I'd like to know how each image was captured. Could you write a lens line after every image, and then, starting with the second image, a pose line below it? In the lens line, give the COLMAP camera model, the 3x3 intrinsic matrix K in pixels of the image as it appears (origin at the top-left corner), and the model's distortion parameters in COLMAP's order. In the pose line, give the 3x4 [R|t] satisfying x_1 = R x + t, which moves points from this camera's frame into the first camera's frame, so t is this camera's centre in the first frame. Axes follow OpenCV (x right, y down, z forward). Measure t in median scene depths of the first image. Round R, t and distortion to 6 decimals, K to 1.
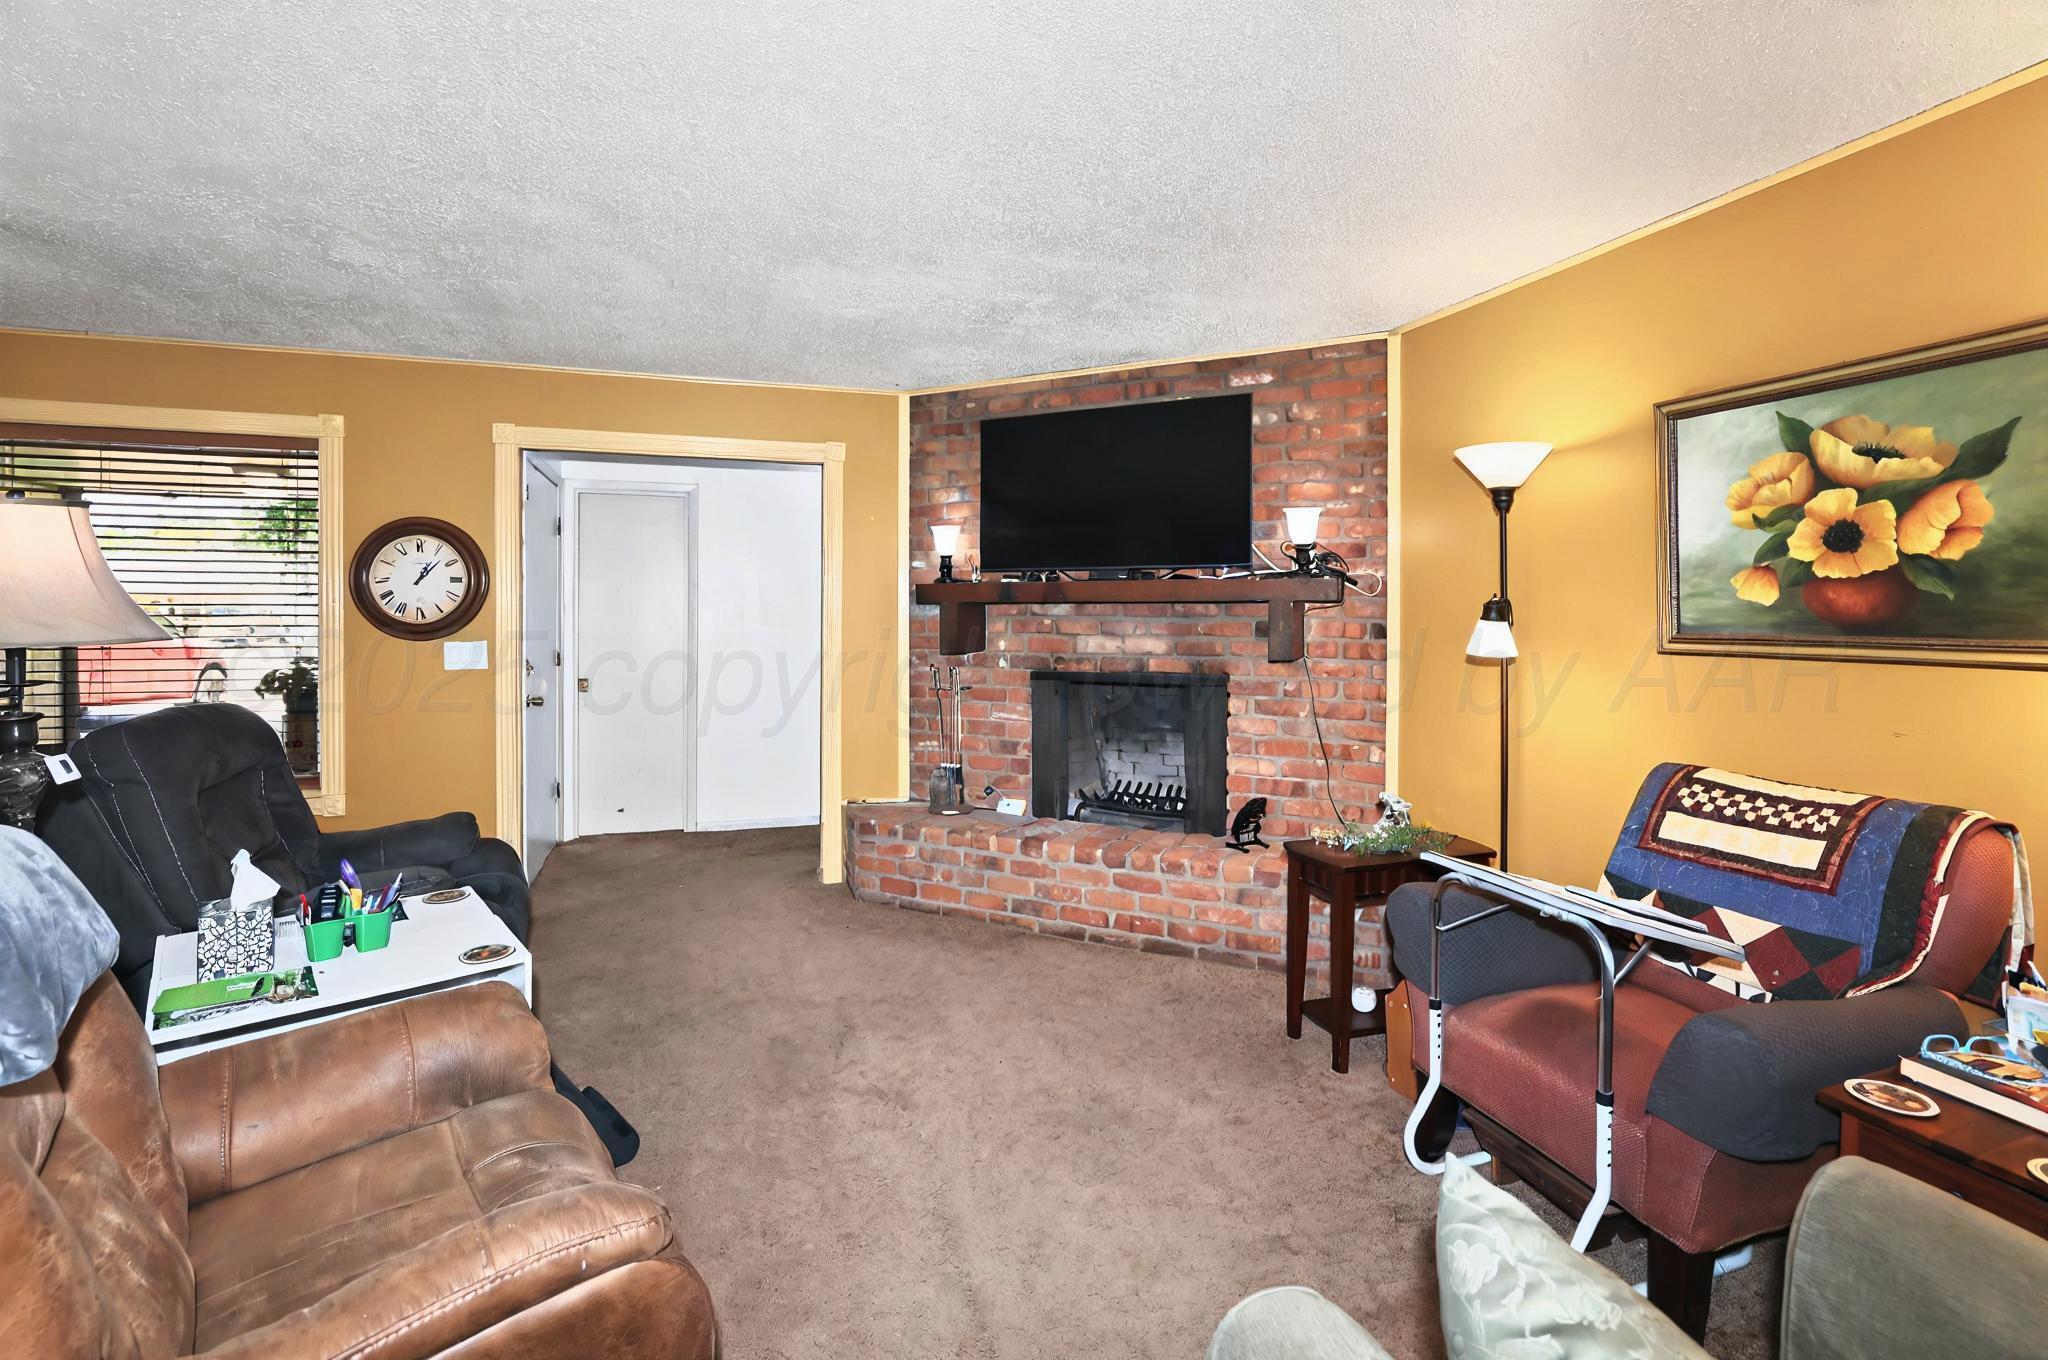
lens RADIAL K [[913.9, 0, 999.7], [0, 913.9, 618.0], [0, 0, 1]] dist [0.000027, 0.000164]
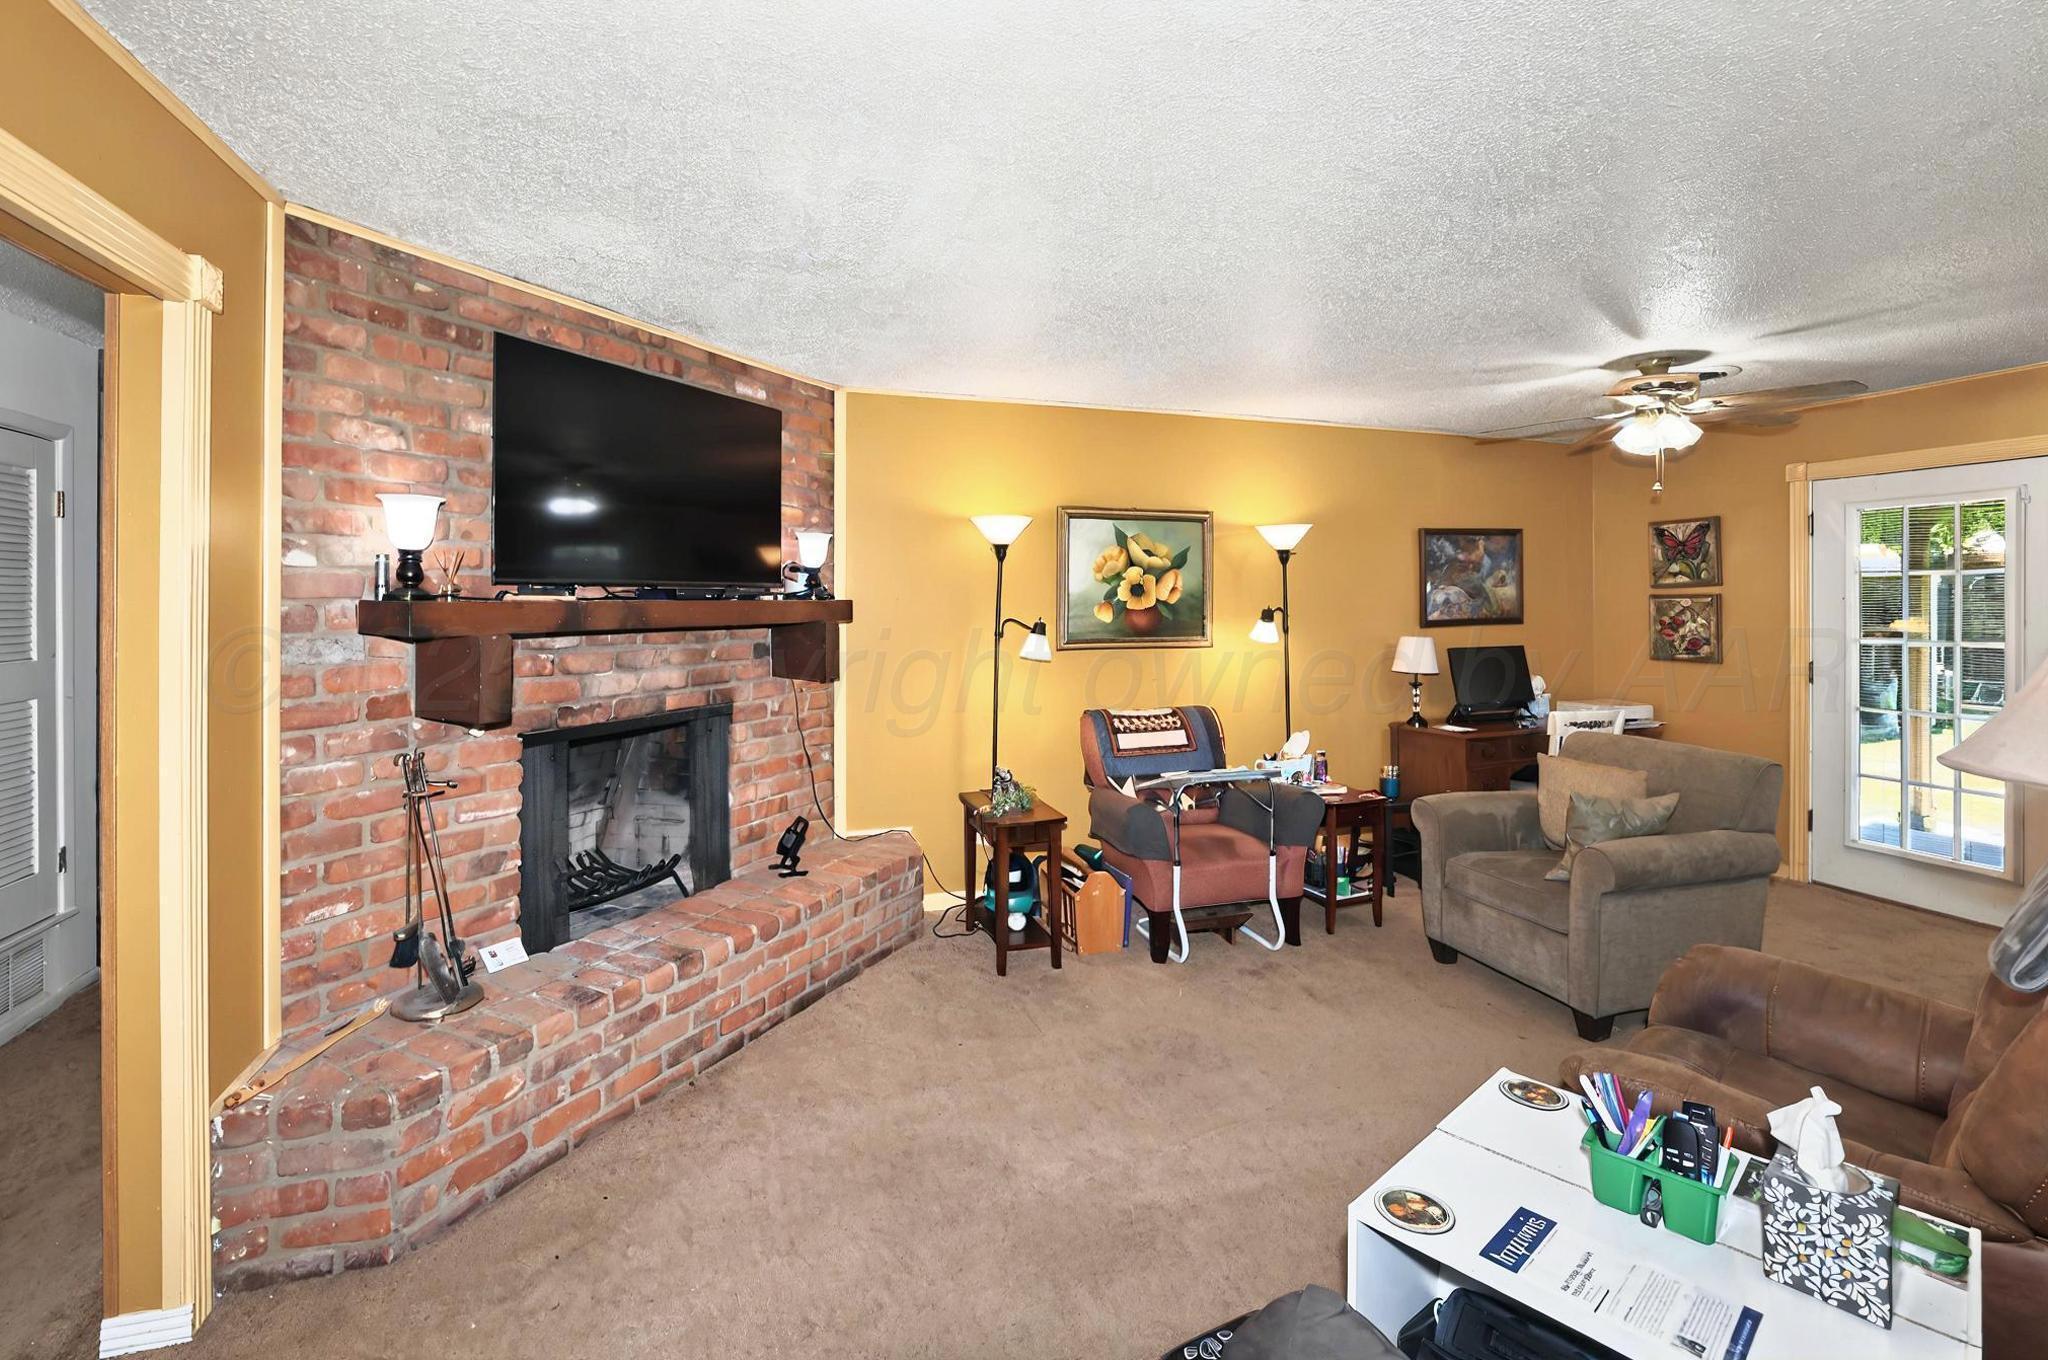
lens RADIAL K [[927.2, 0, 1020.9], [0, 927.2, 599.4], [0, 0, 1]] dist [0.000483, 0.000065]
pose [[-0.005459, -0.000963, 0.999985, -0.956761], [0.008616, 0.999962, 0.001010, -0.054996], [-0.999948, 0.008622, -0.005451, 0.989201]]
